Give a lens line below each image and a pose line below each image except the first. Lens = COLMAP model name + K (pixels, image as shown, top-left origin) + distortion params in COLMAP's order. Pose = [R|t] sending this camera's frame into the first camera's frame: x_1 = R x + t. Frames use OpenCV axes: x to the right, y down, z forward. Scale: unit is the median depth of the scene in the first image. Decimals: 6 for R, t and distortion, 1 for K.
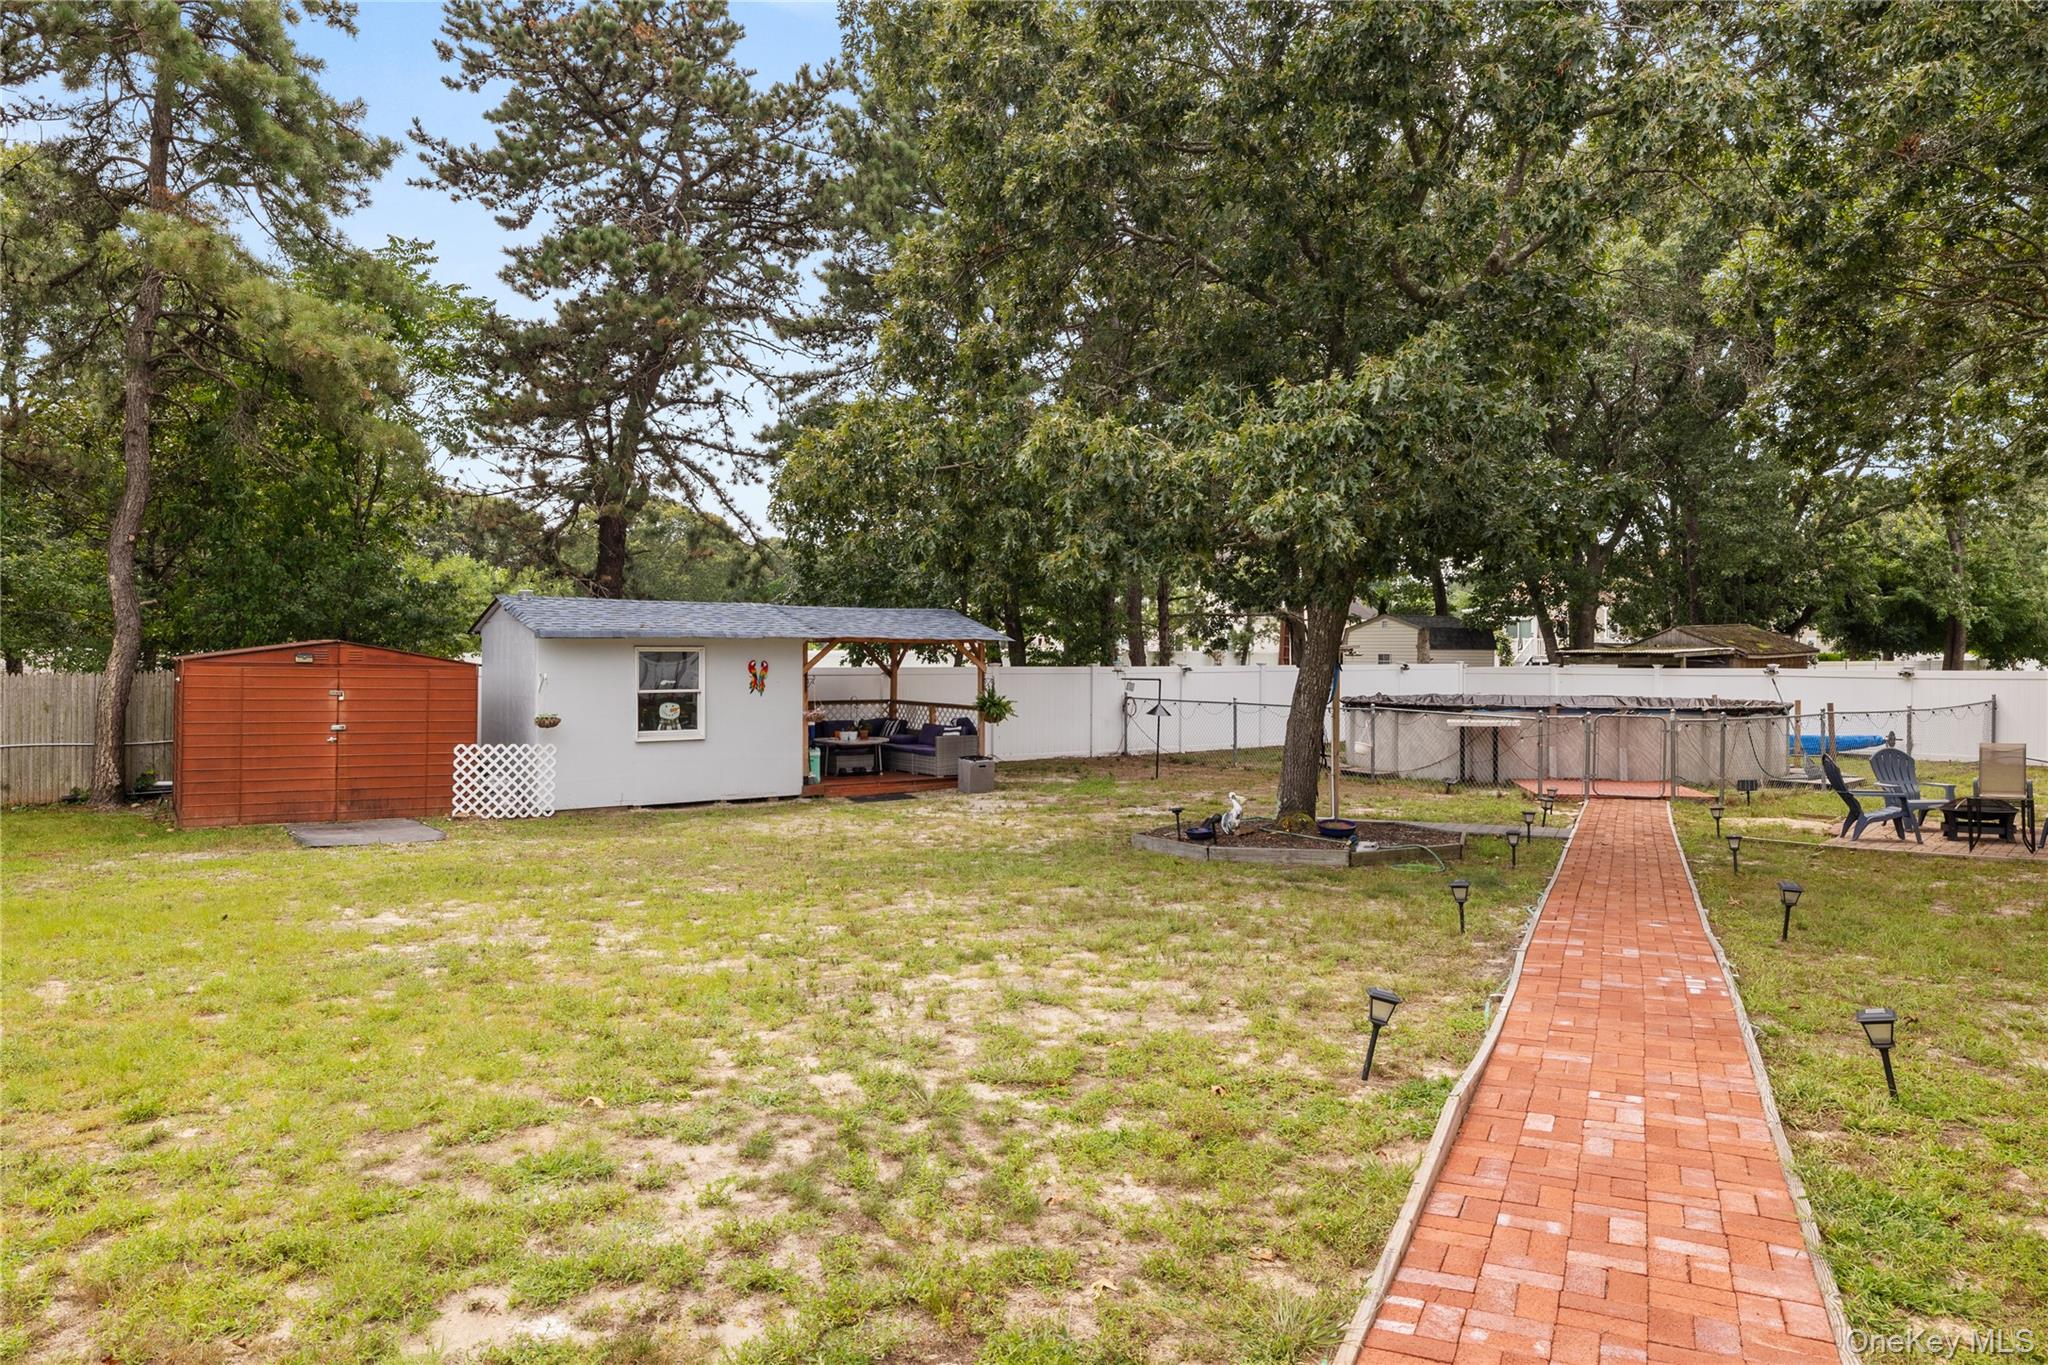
lens RADIAL K [[1301.9, 0, 1020.3], [0, 1301.9, 672.3], [0, 0, 1]] dist [-0.003519, 0.000537]
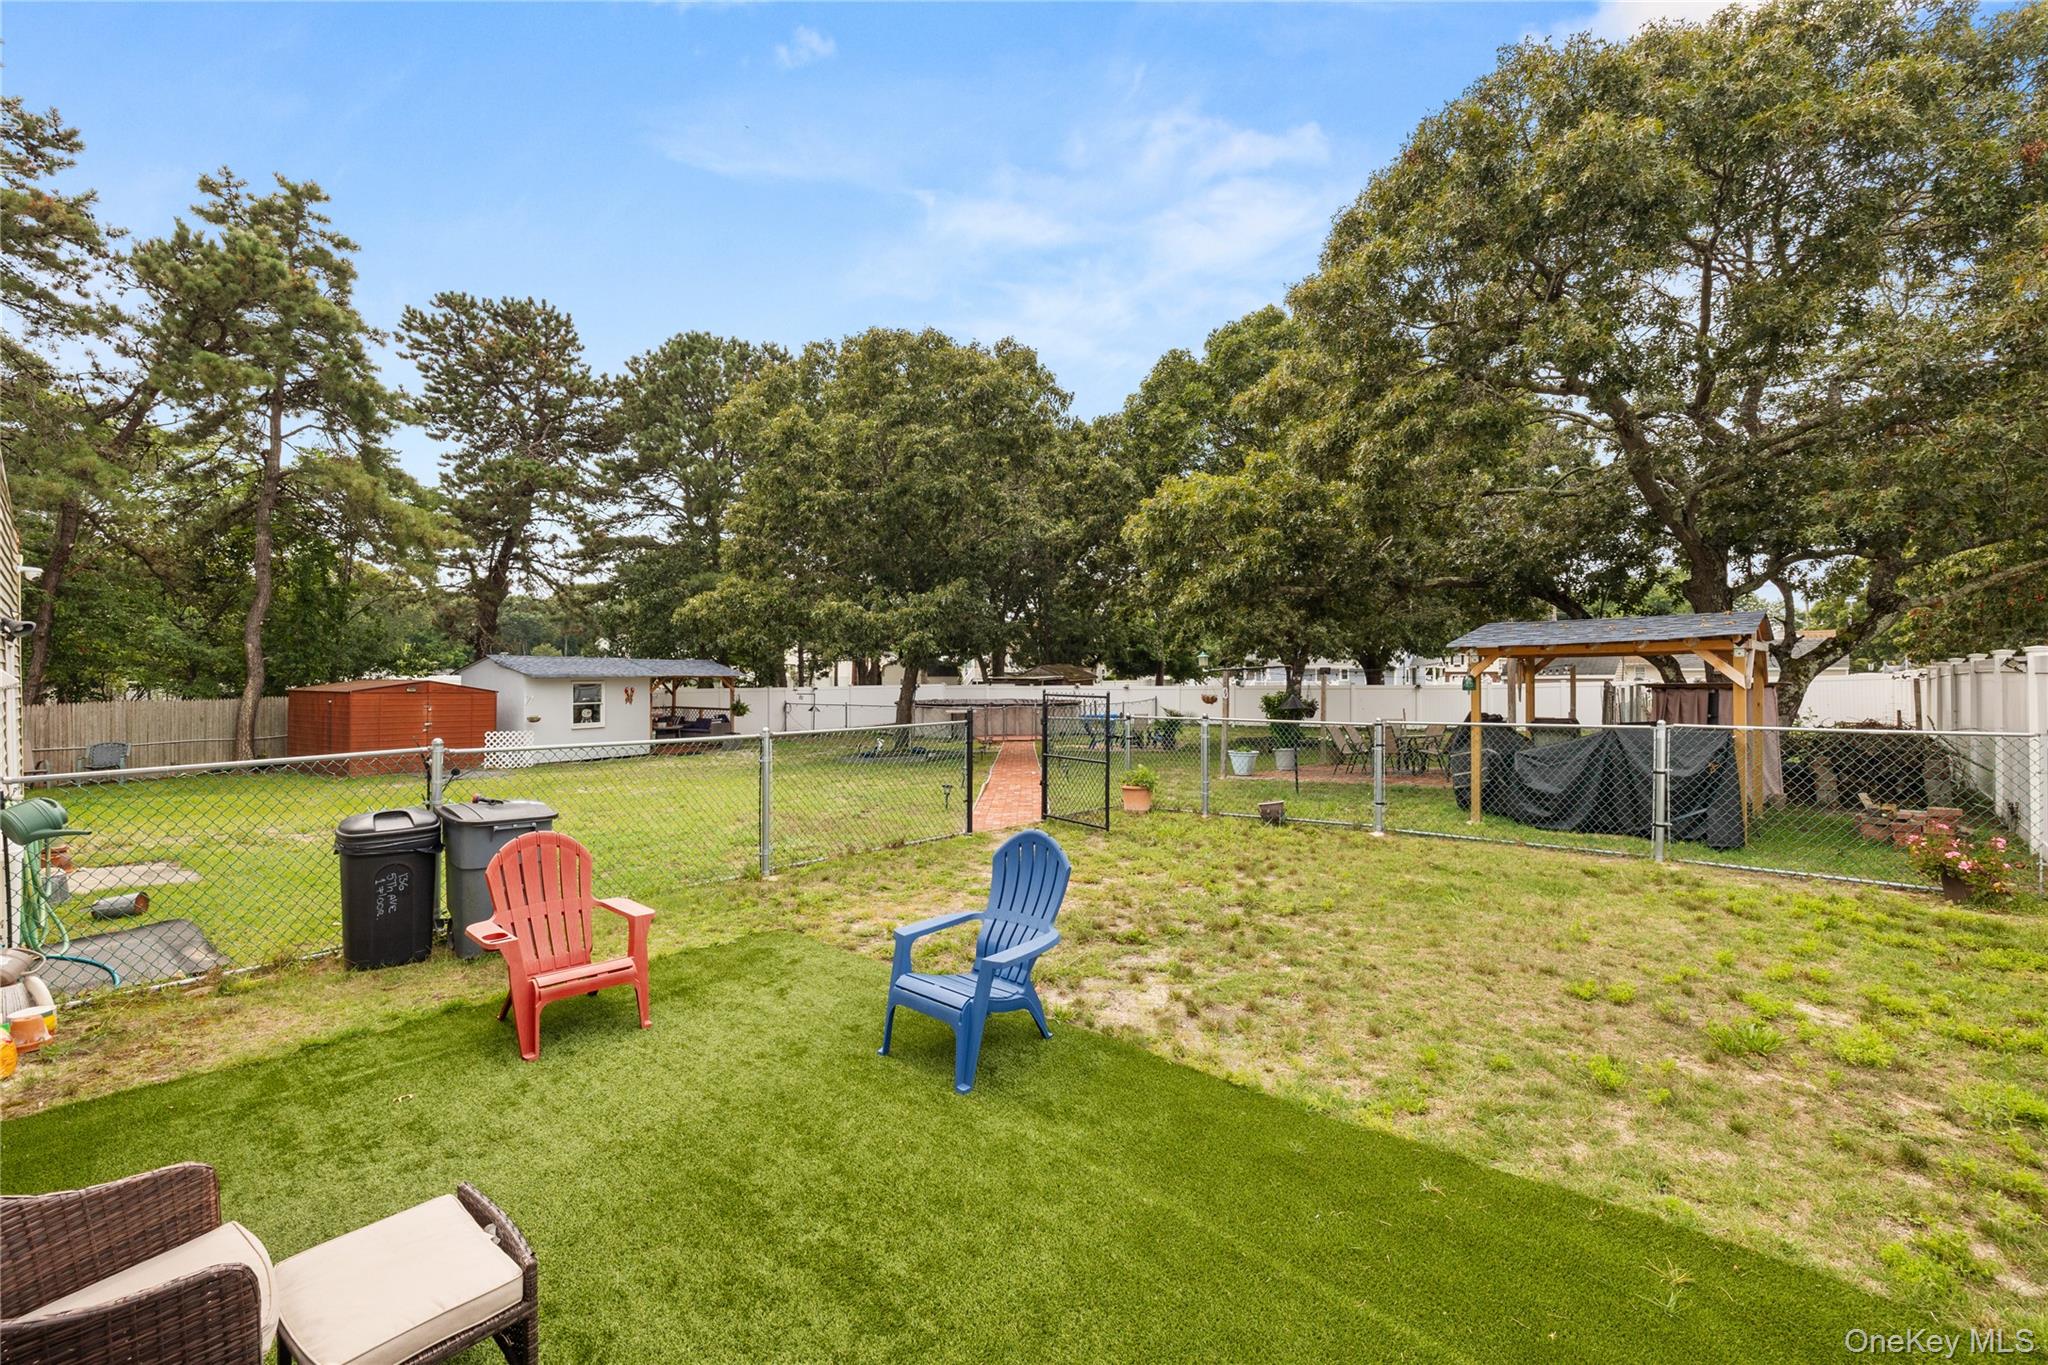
lens RADIAL K [[853.3, 0, 1024.0], [0, 853.3, 682.5], [0, 0, 1]] dist [-0.009618, 0.000363]
pose [[0.903979, -0.006220, 0.427531, -0.187483], [0.008169, 0.999963, -0.002725, -0.007272], [-0.427499, 0.005956, 0.903996, -0.404467]]
